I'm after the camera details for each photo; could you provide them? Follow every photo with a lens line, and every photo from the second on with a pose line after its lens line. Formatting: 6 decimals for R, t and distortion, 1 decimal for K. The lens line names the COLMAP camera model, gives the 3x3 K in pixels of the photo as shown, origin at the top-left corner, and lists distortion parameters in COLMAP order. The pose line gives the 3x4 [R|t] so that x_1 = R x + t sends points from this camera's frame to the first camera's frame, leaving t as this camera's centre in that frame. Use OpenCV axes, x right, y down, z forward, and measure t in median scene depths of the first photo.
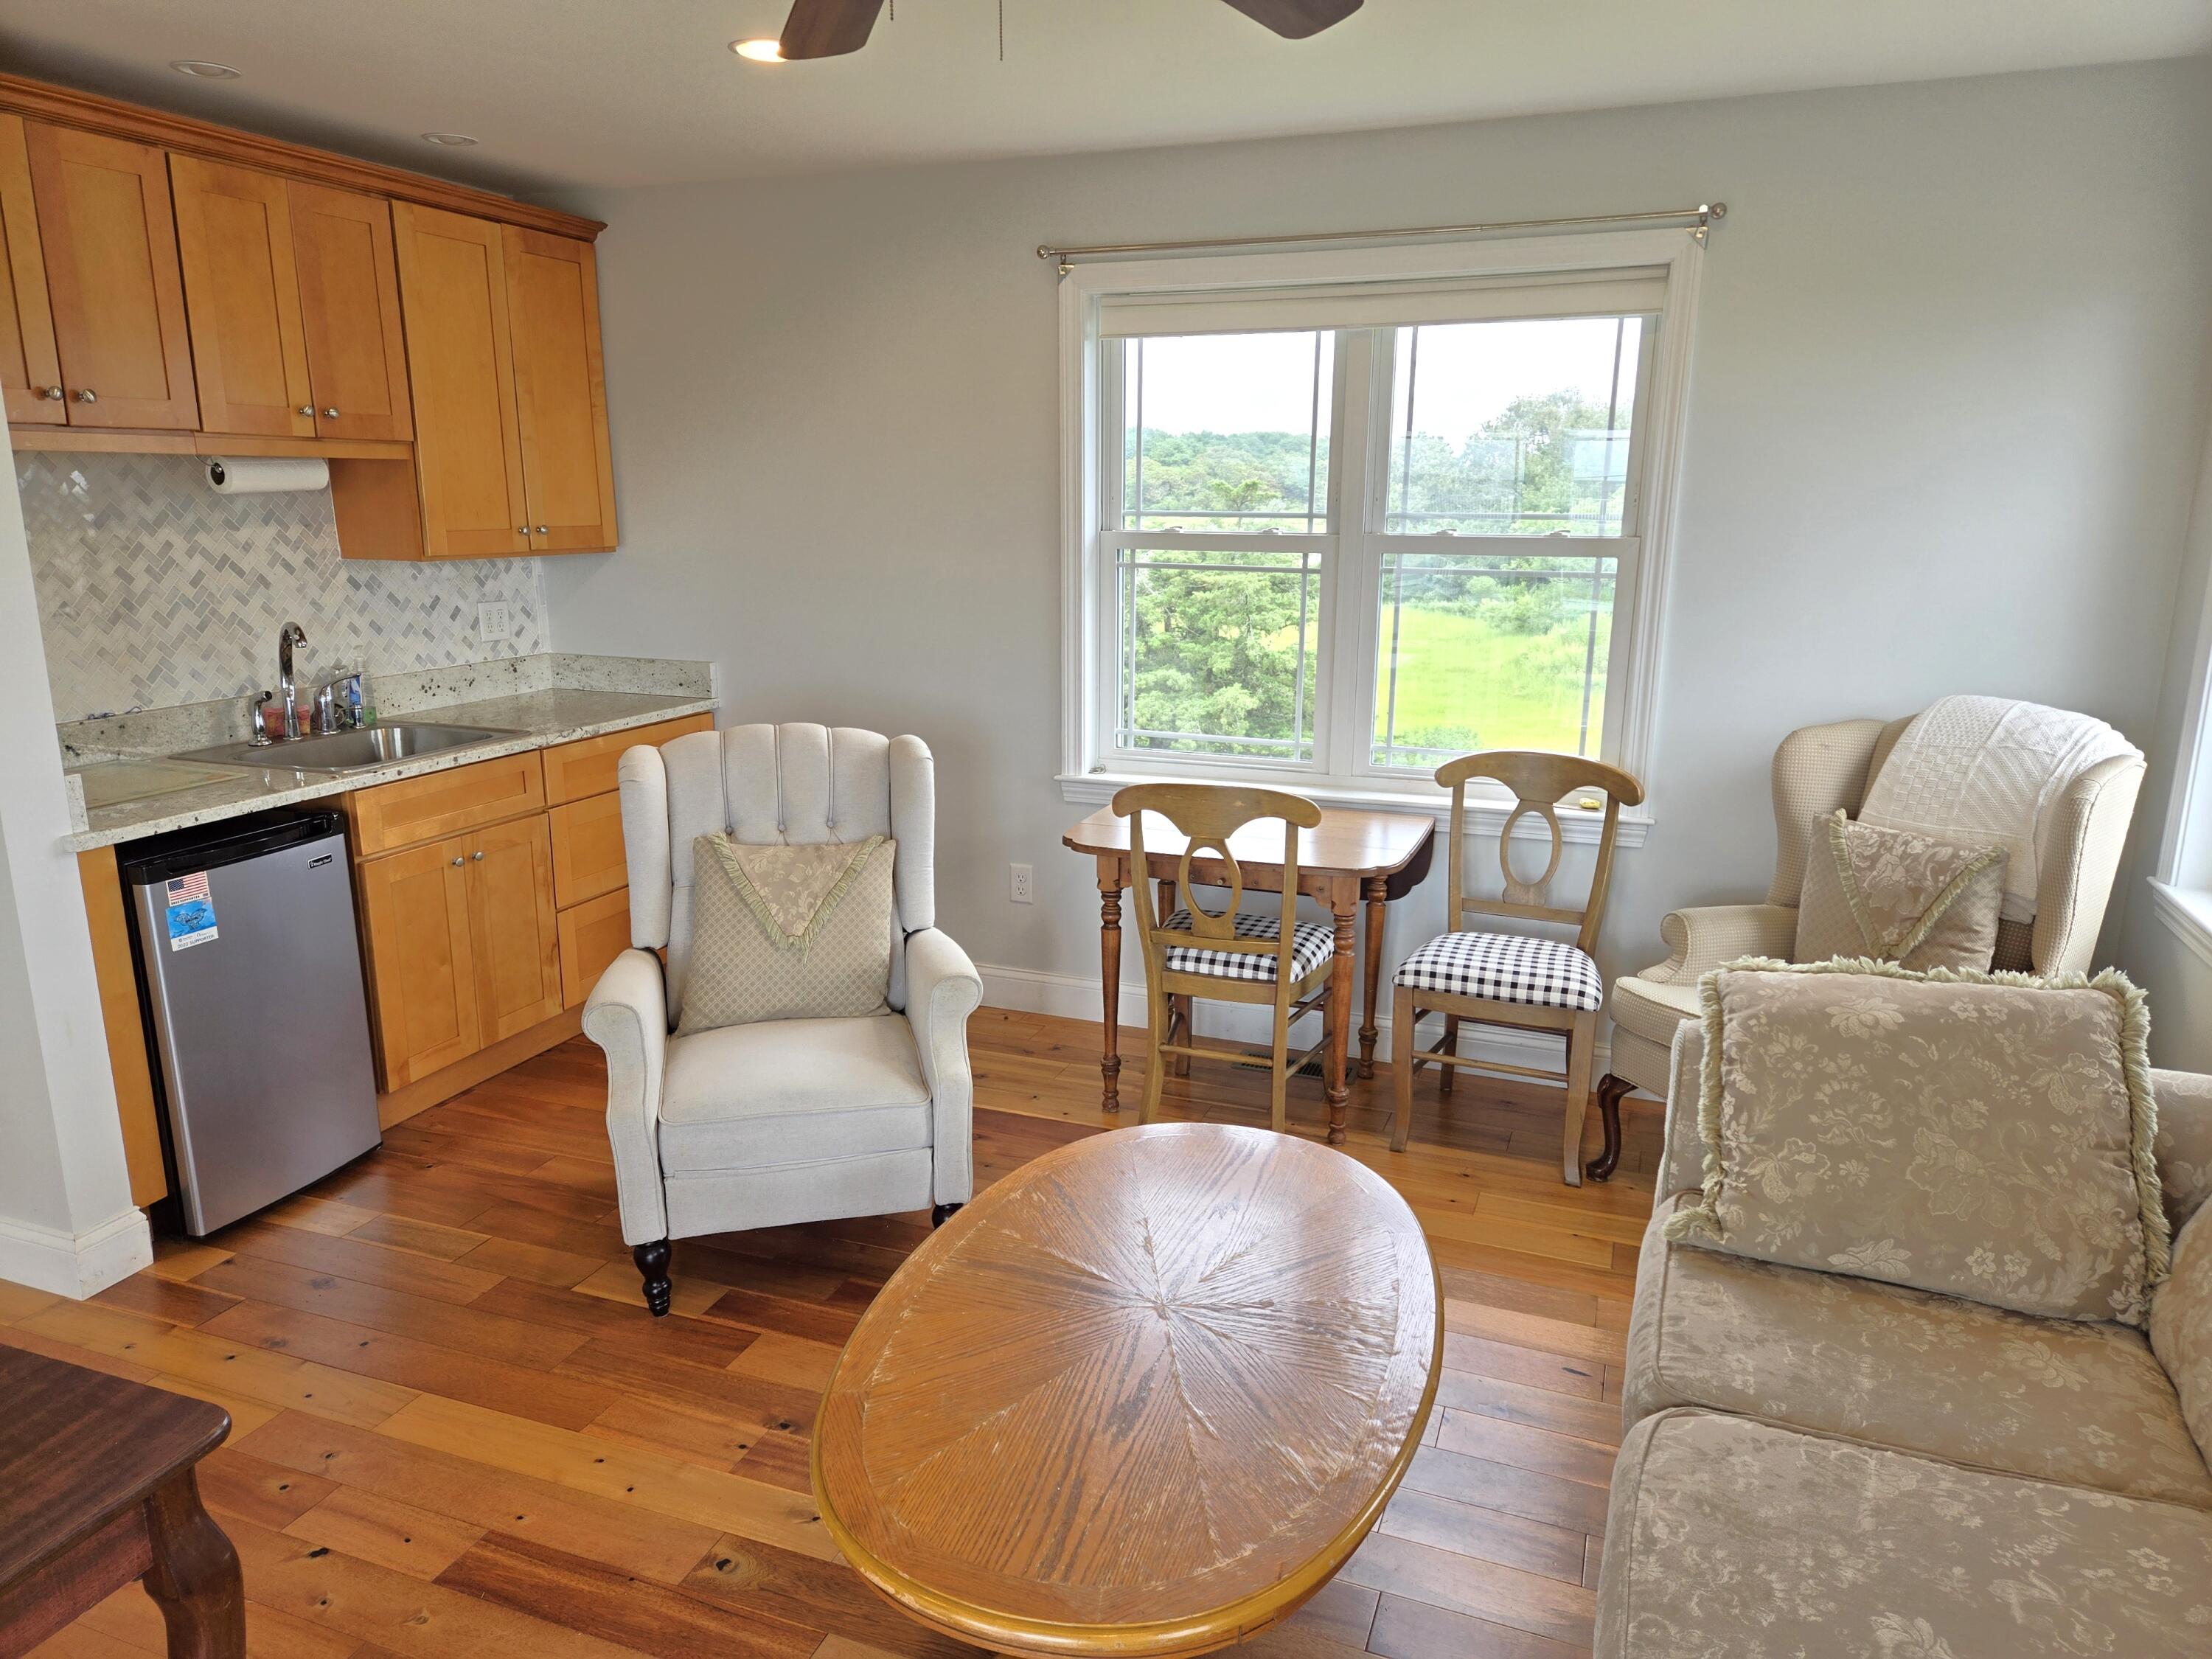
lens RADIAL K [[1480.6, 0, 1106.0], [0, 1480.6, 829.5], [0, 0, 1]] dist [0.084985, -0.077878]
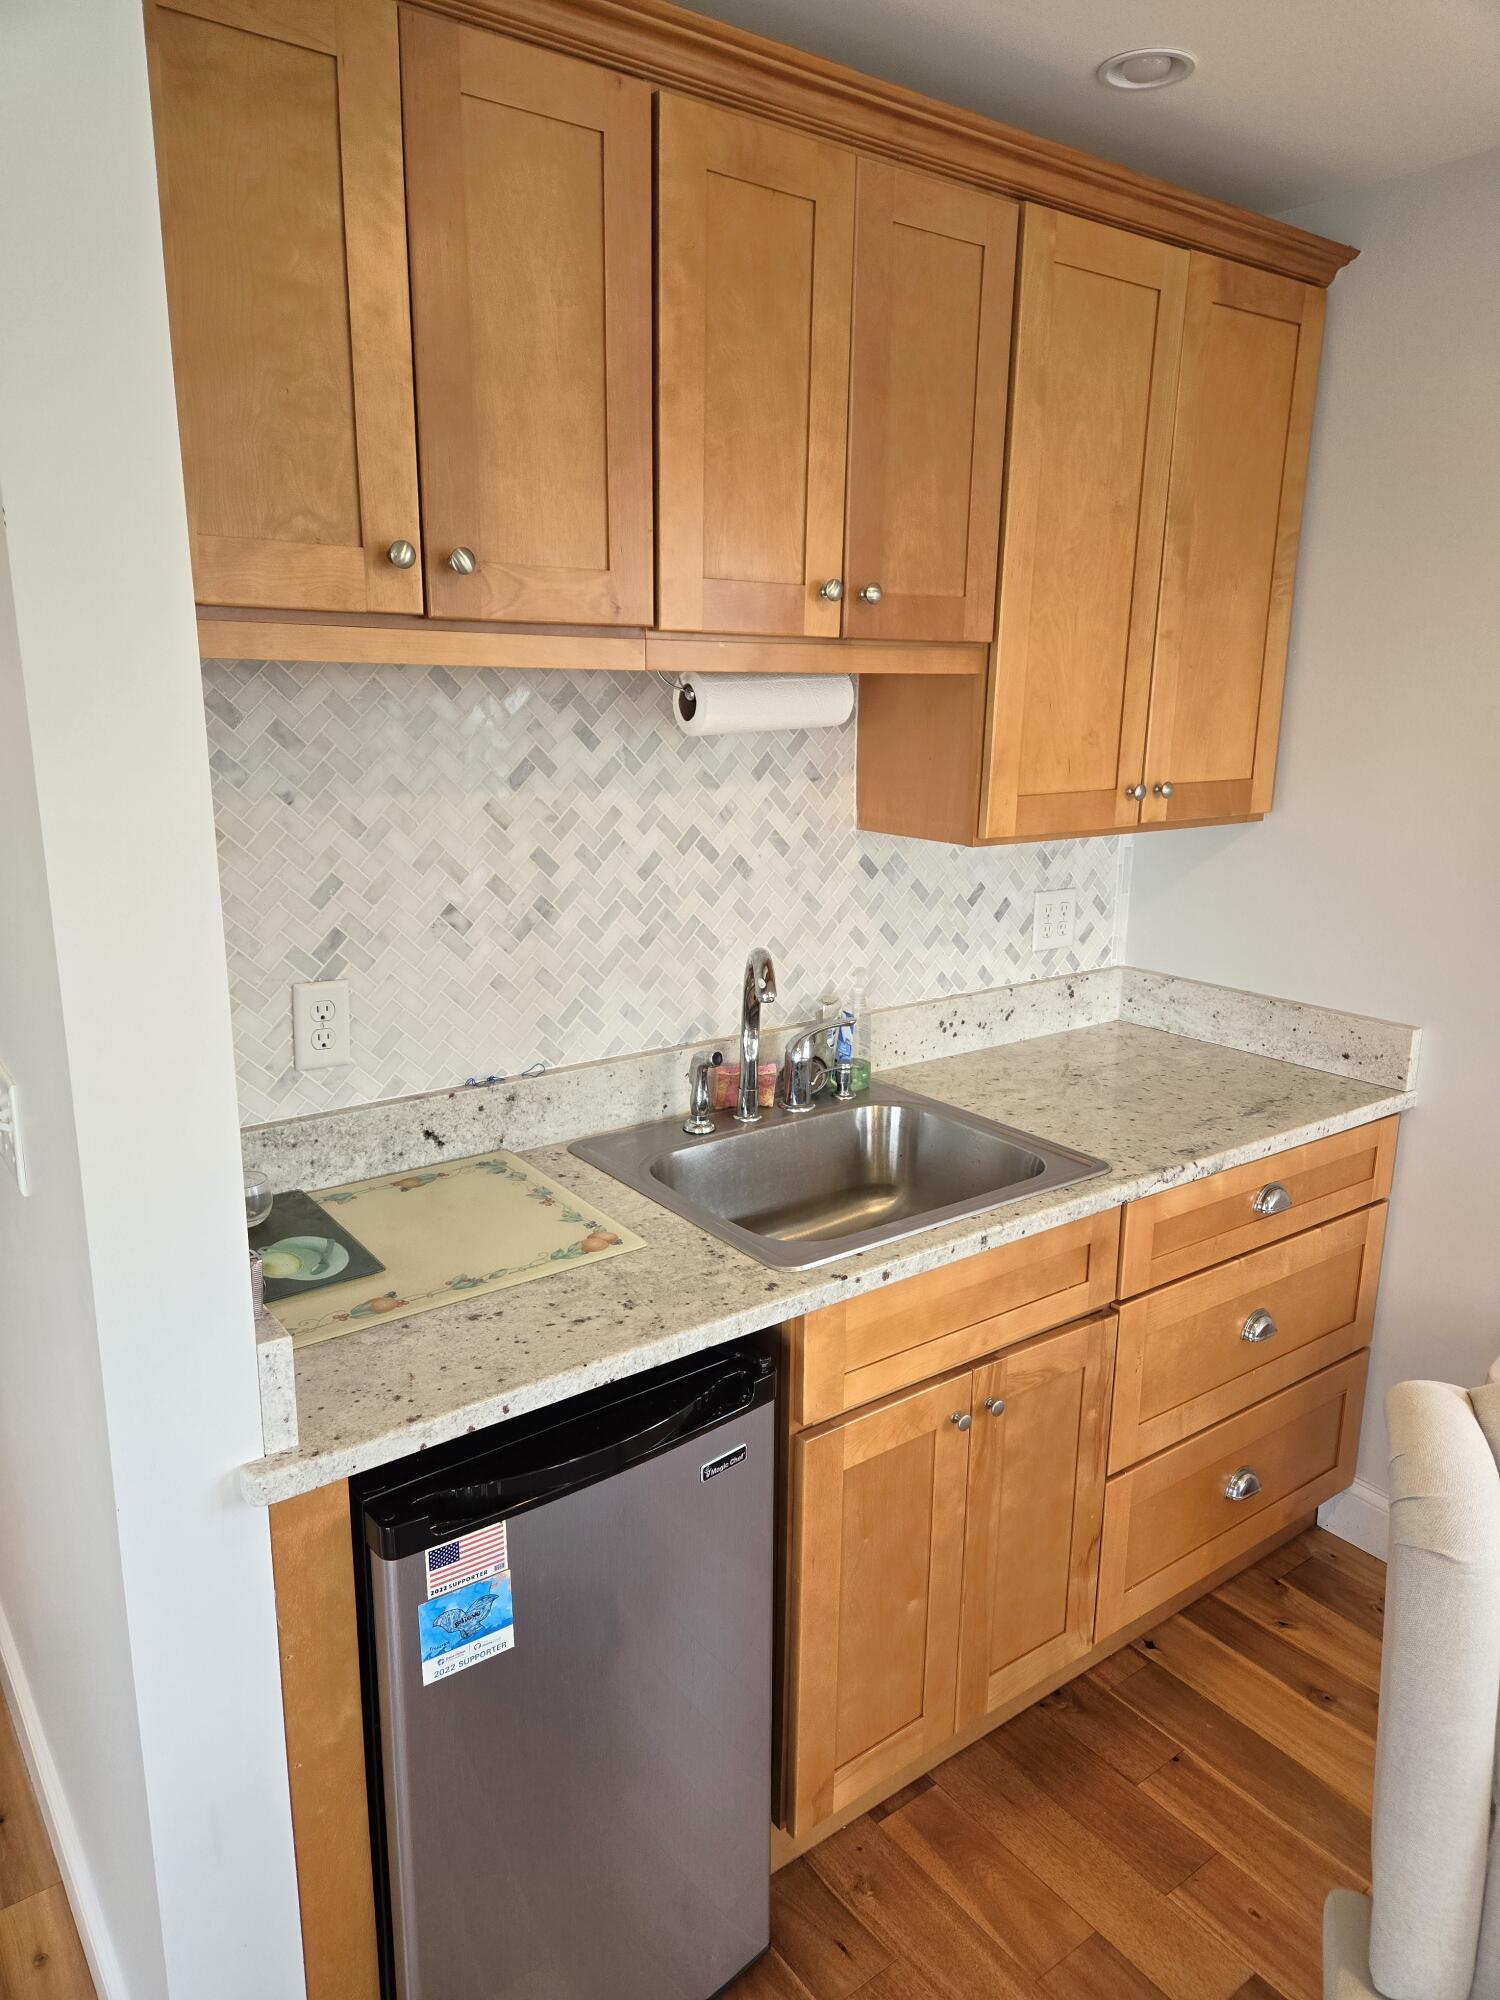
lens RADIAL K [[1338.7, 0, 746.7], [0, 1338.7, 1009.6], [0, 0, 1]] dist [0.084985, -0.077878]
pose [[0.844677, 0.134922, -0.517993, -0.256009], [-0.129231, 0.990488, 0.047258, -0.132956], [0.519442, 0.027023, 0.854078, 0.521778]]
